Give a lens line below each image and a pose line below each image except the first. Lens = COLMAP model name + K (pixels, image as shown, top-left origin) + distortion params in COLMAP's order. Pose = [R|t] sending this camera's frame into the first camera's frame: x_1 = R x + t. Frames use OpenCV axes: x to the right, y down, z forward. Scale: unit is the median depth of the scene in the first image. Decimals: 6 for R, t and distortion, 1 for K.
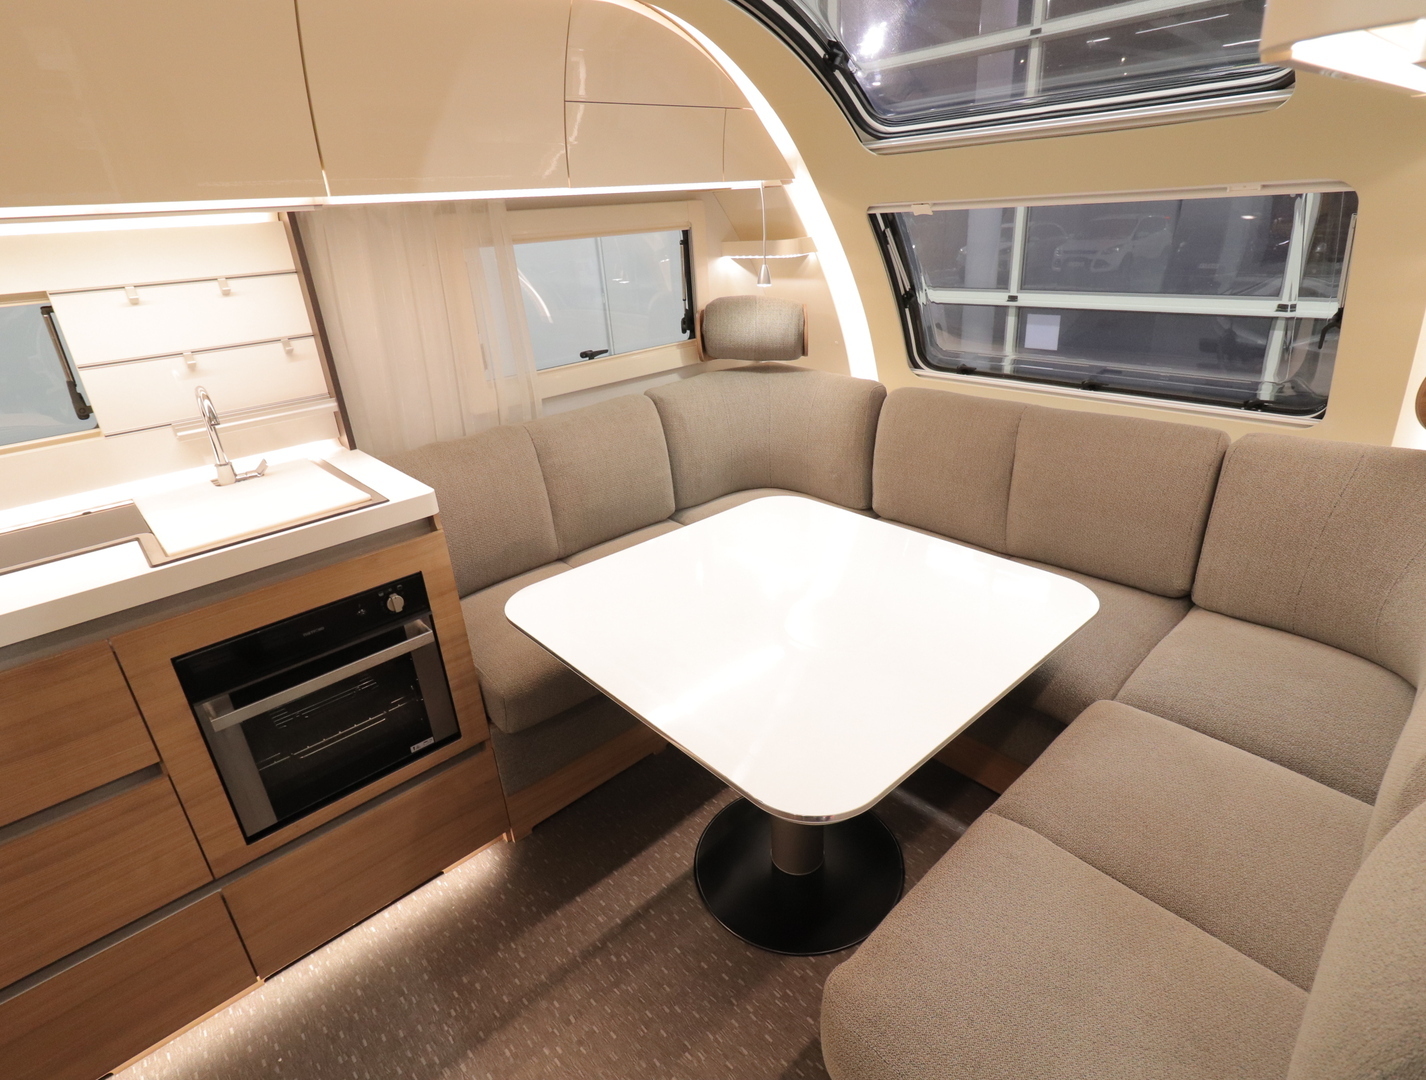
lens RADIAL K [[750.8, 0, 714.2], [0, 750.8, 531.4], [0, 0, 1]] dist [0.002640, -0.001974]
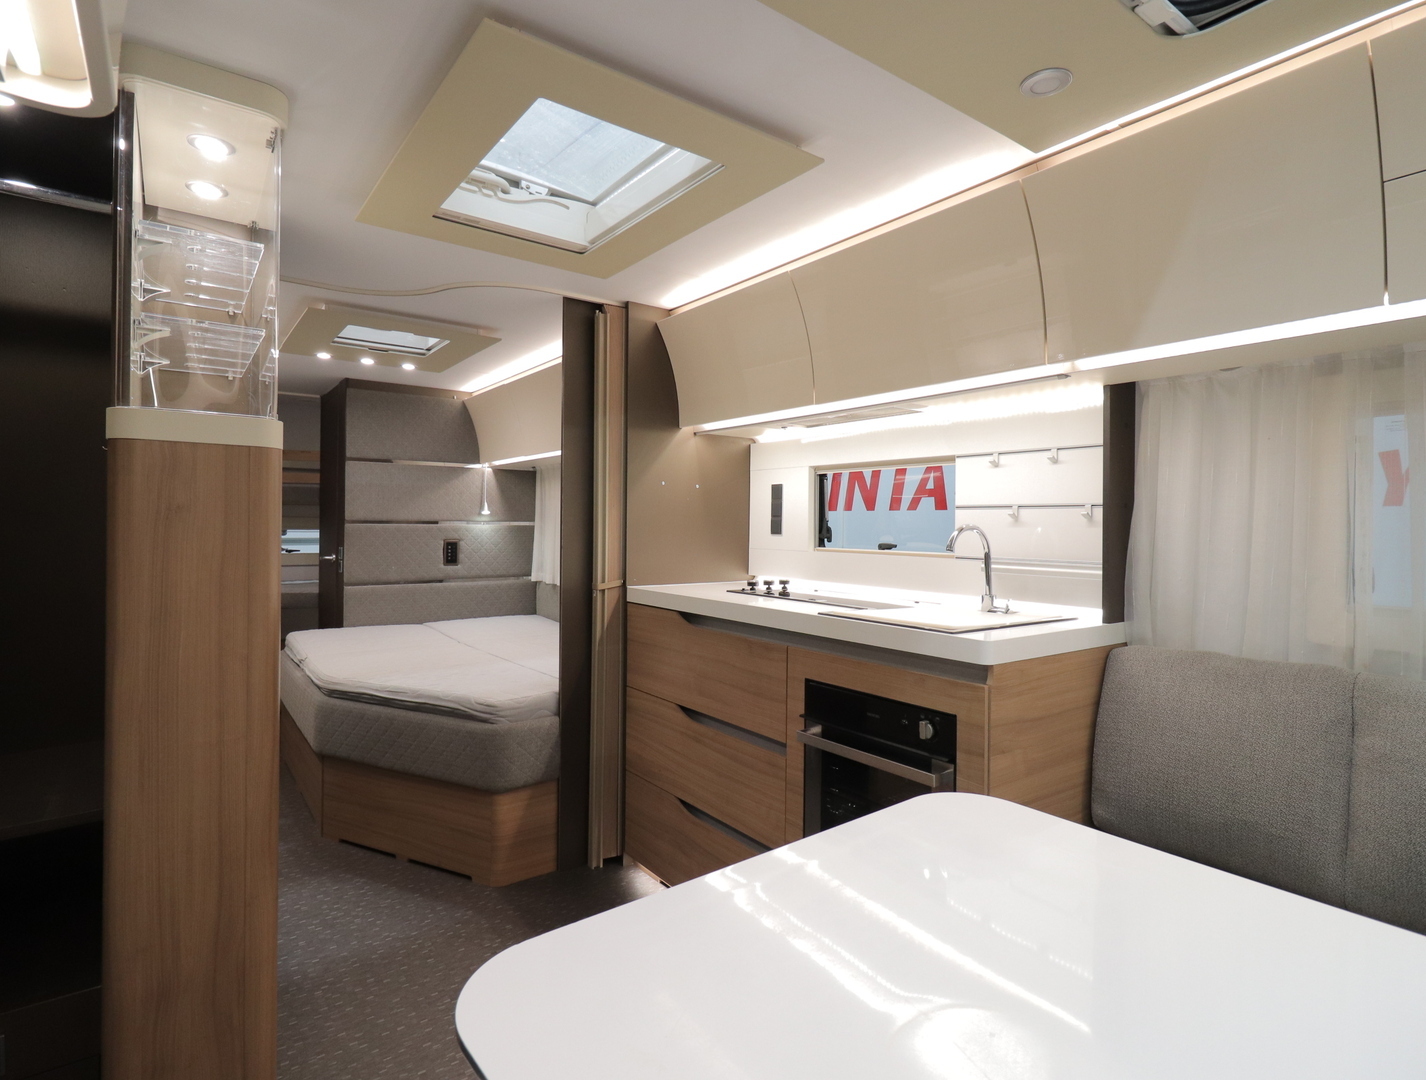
lens RADIAL K [[750.8, 0, 706.6], [0, 750.8, 521.2], [0, 0, 1]] dist [0.002640, -0.001974]
pose [[-0.110875, 0.055941, -0.992259, 0.501394], [-0.396329, 0.913101, 0.095764, -0.118691], [0.911389, 0.403878, -0.079069, 0.577465]]
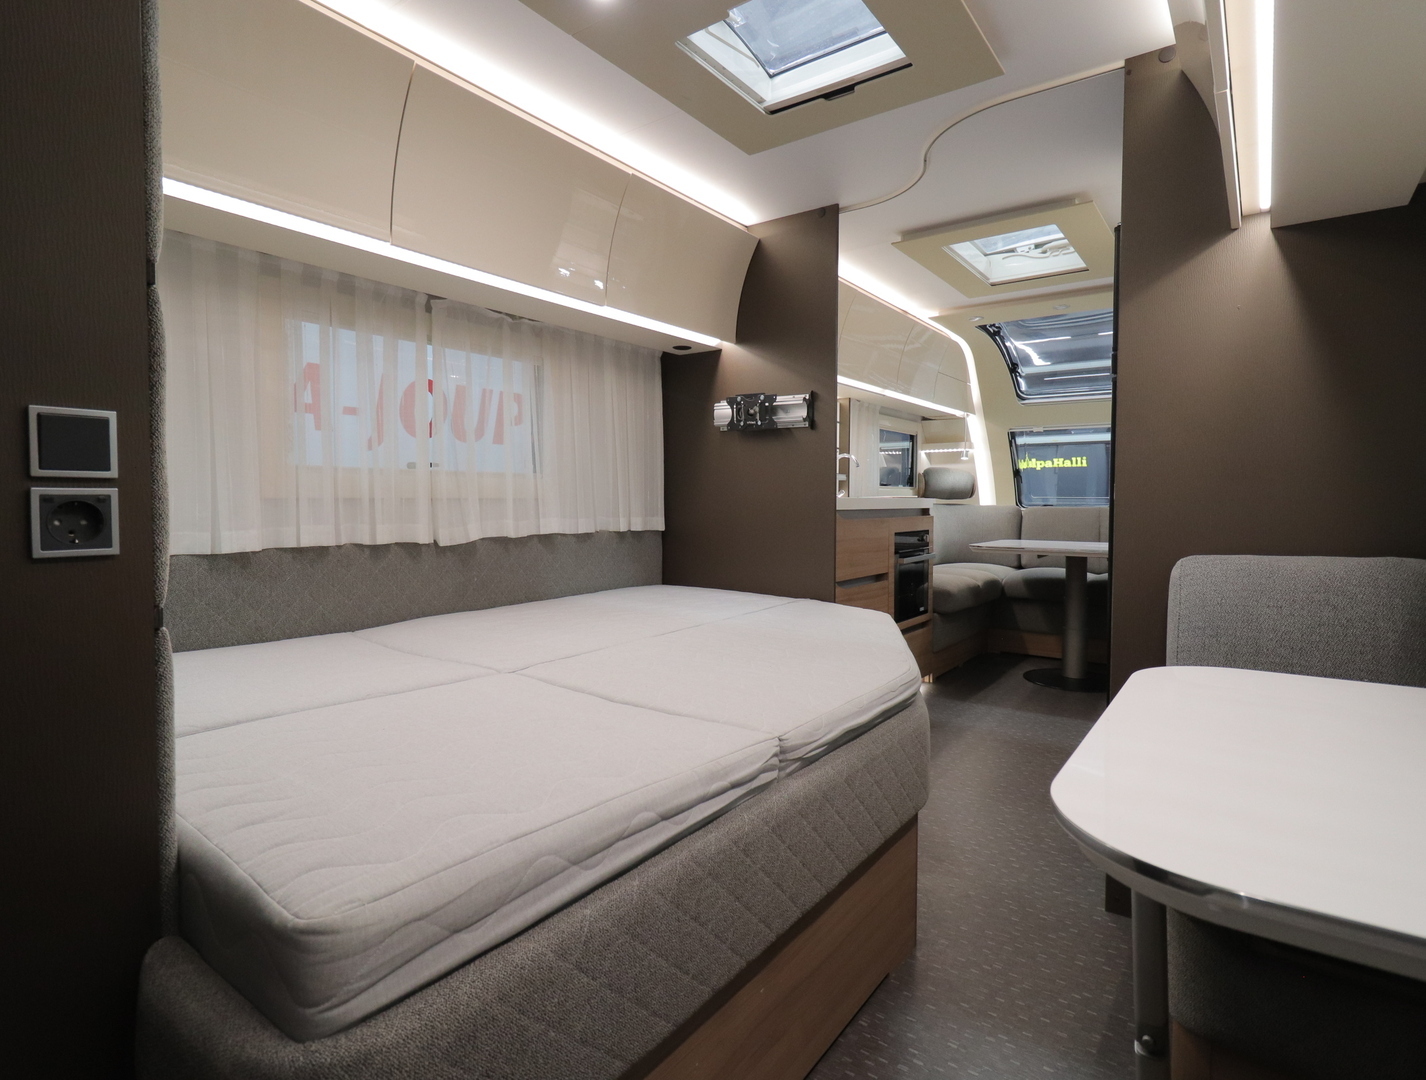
lens RADIAL K [[750.8, 0, 714.0], [0, 750.8, 536.5], [0, 0, 1]] dist [0.002640, -0.001974]
pose [[0.978880, 0.048969, 0.198486, -1.307431], [0.025559, 0.933958, -0.356469, 0.778990], [-0.202834, 0.354013, 0.912980, -0.909623]]
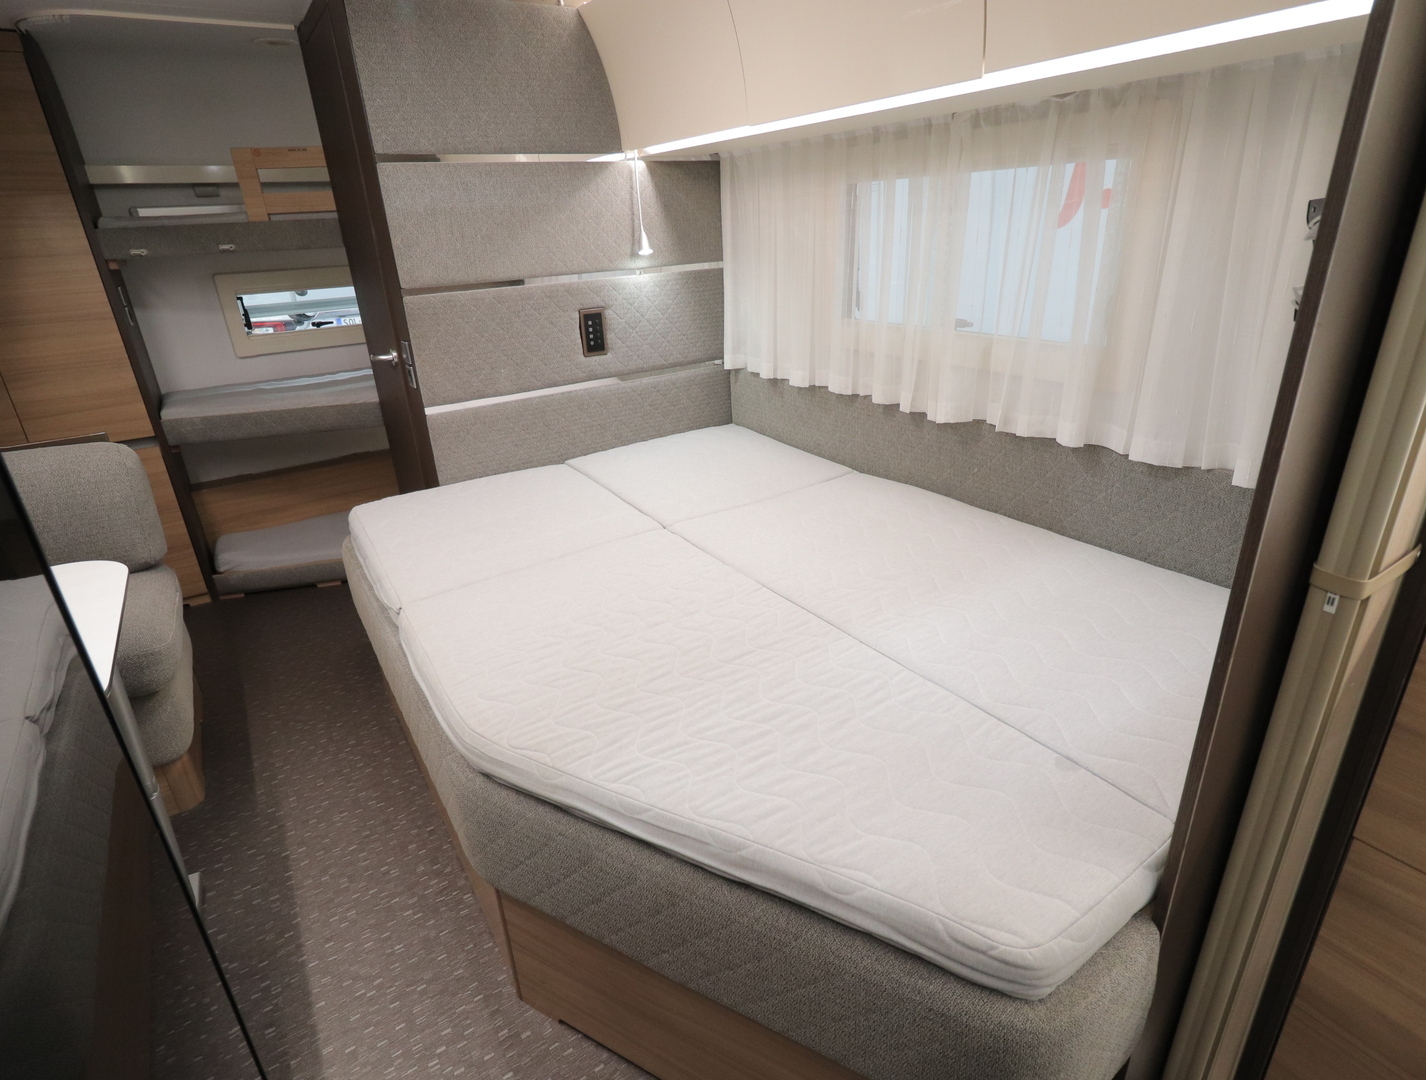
lens RADIAL K [[750.8, 0, 712.9], [0, 750.8, 530.5], [0, 0, 1]] dist [0.002640, -0.001974]
pose [[-0.154581, 0.445321, -0.881926, -0.450111], [-0.339409, 0.814391, 0.470711, 0.104454], [0.927850, 0.372096, 0.025256, -0.005997]]
